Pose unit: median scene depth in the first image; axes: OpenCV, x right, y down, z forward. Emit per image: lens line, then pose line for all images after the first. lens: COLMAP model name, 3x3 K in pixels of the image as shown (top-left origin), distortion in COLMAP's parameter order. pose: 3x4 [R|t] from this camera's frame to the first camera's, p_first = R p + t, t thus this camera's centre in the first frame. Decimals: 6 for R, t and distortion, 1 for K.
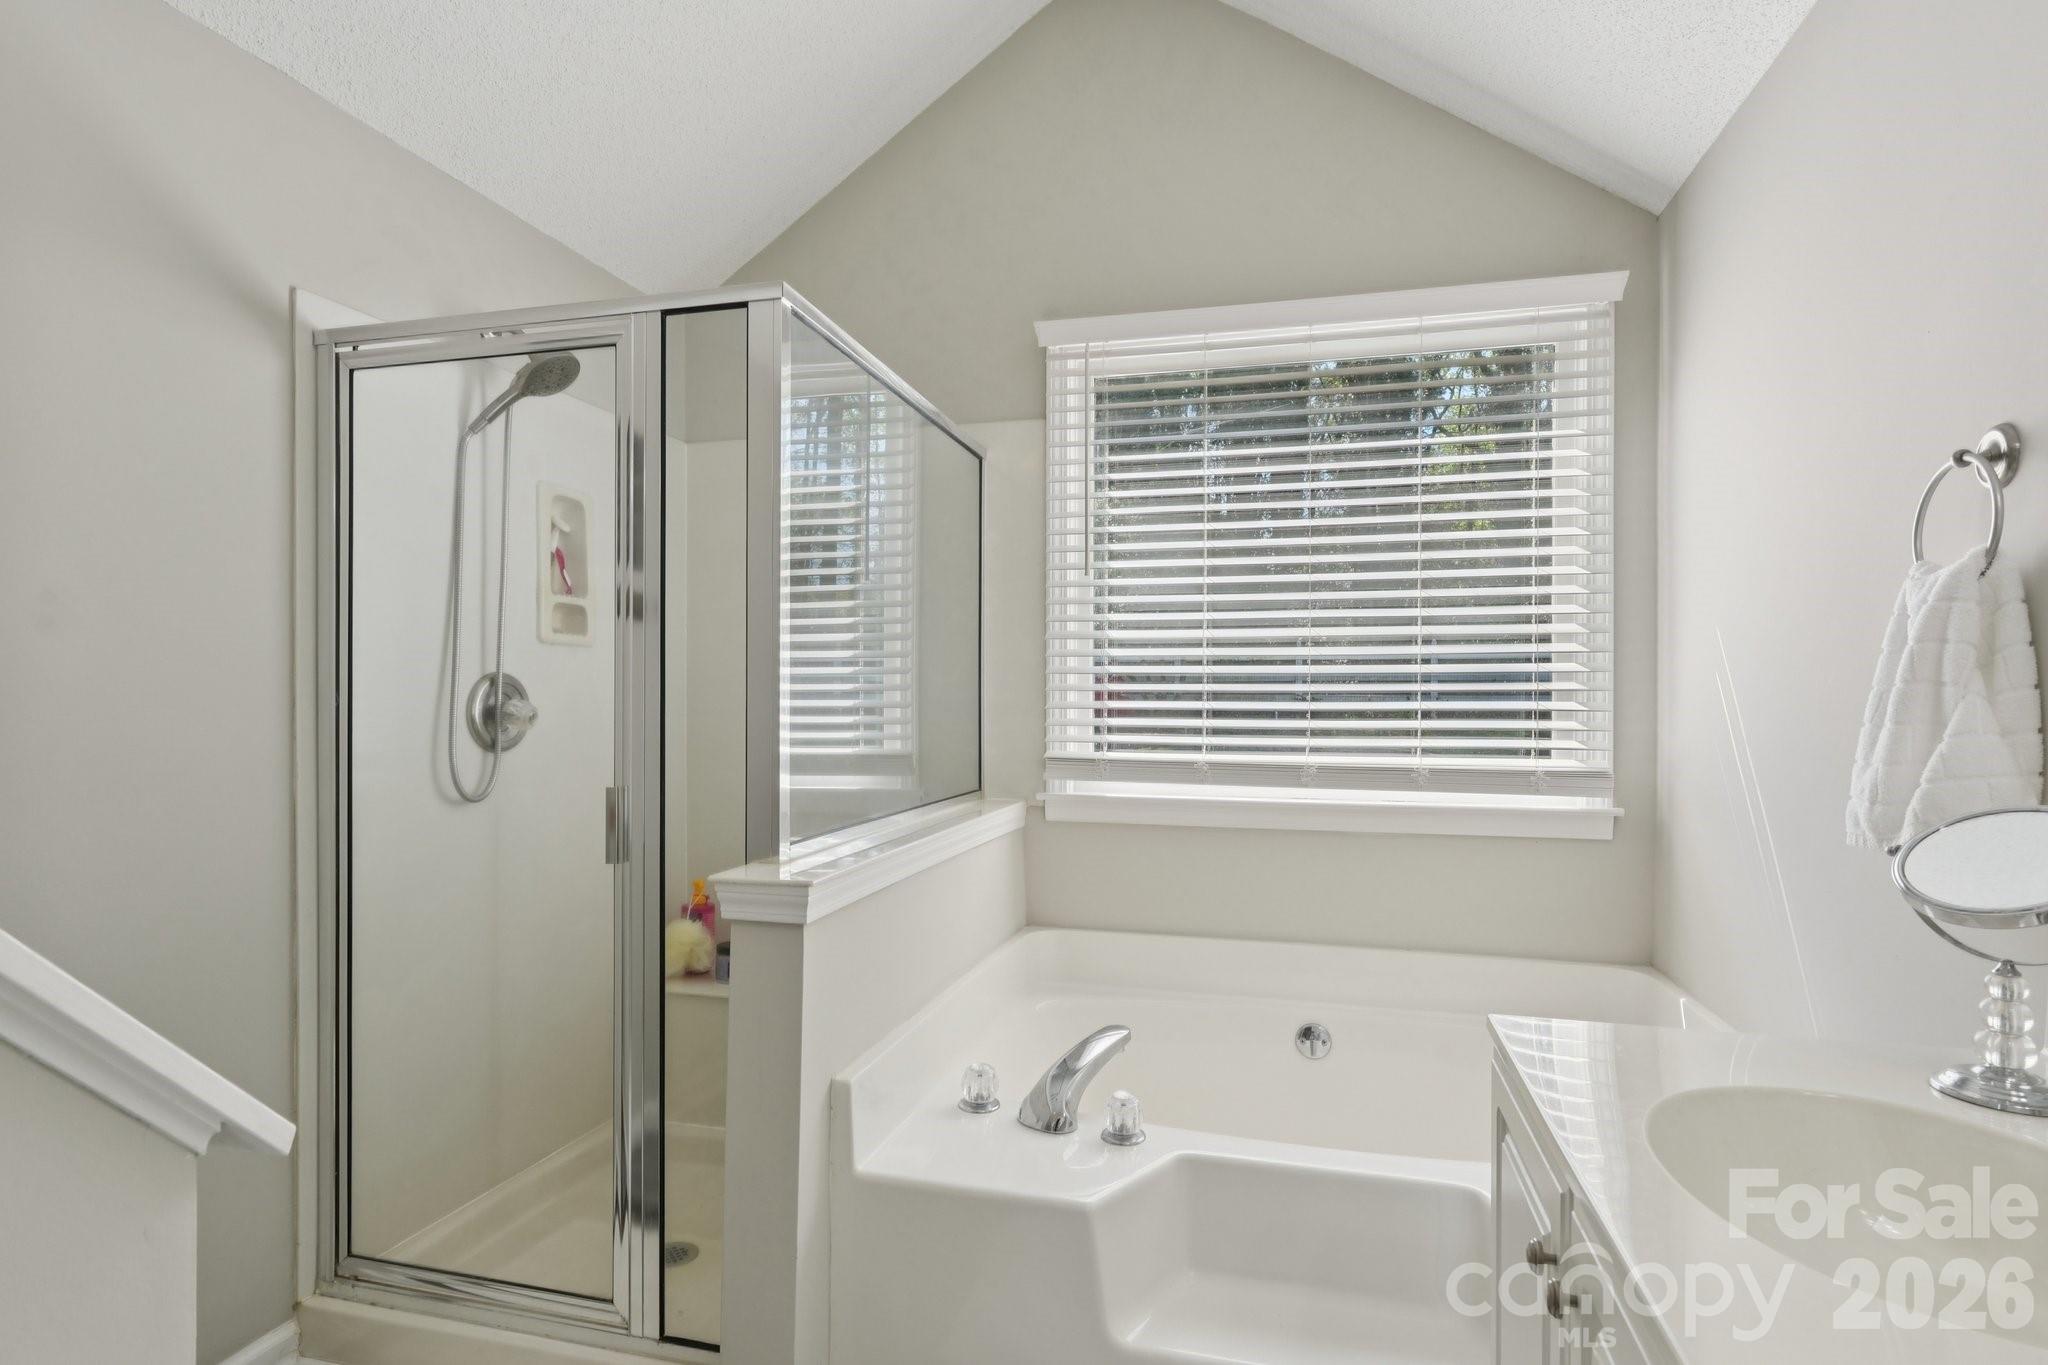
lens RADIAL K [[1078.3, 0, 1023.9], [0, 1078.3, 690.2], [0, 0, 1]] dist [-0.000485, 0.002257]
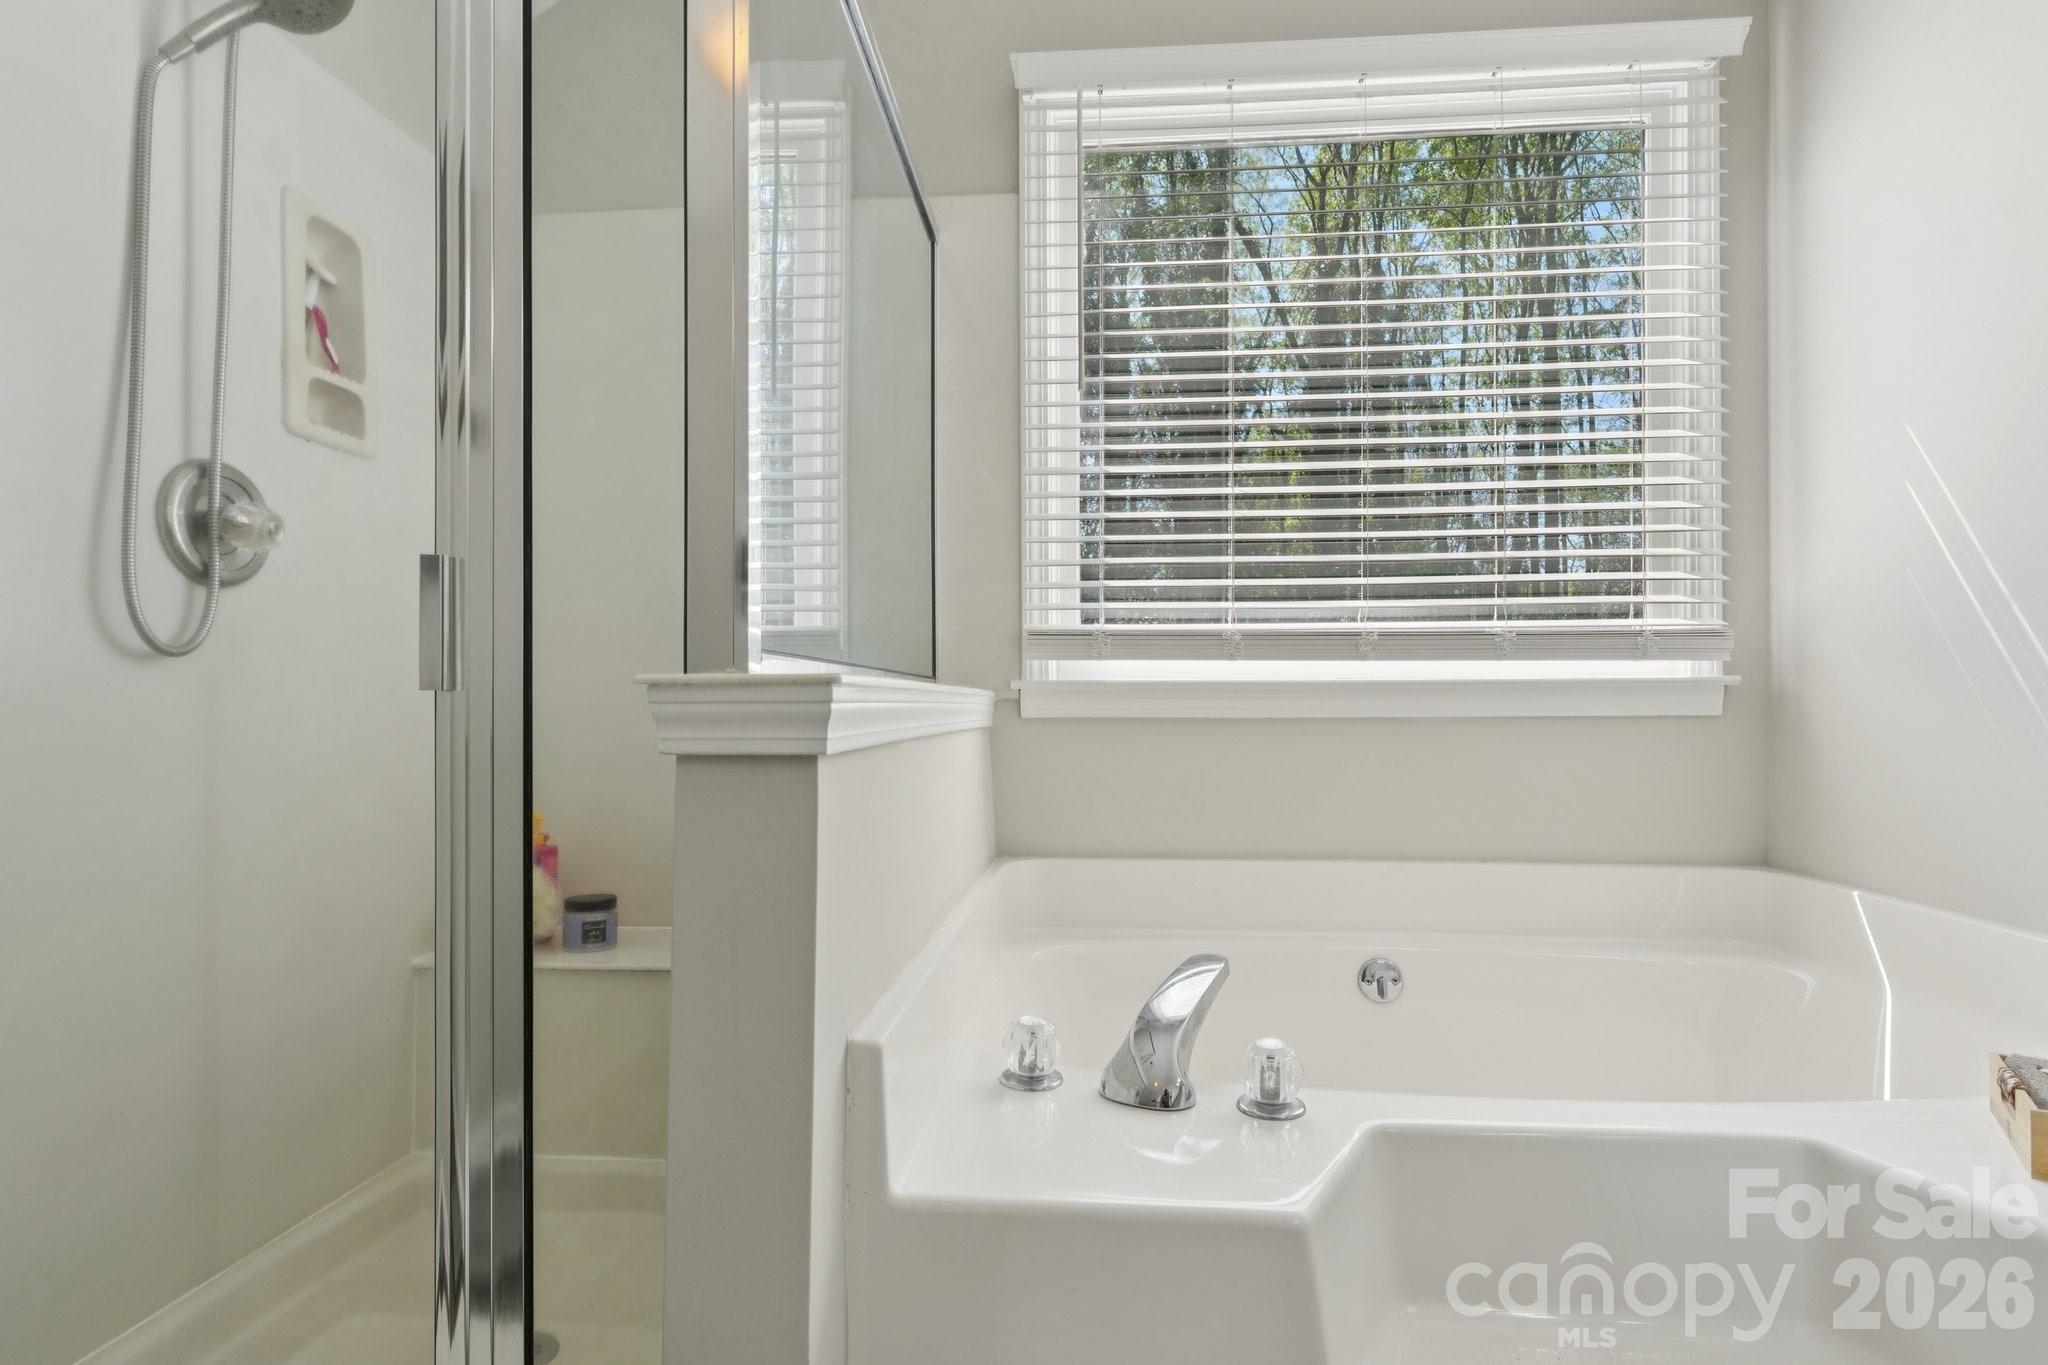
lens RADIAL K [[1078.3, 0, 1017.0], [0, 1078.3, 687.2], [0, 0, 1]] dist [-0.000485, 0.002257]
pose [[0.984320, -0.006436, 0.176275, -0.134708], [0.008813, 0.999880, -0.012709, 0.127787], [-0.176172, 0.014063, 0.984259, 0.292040]]
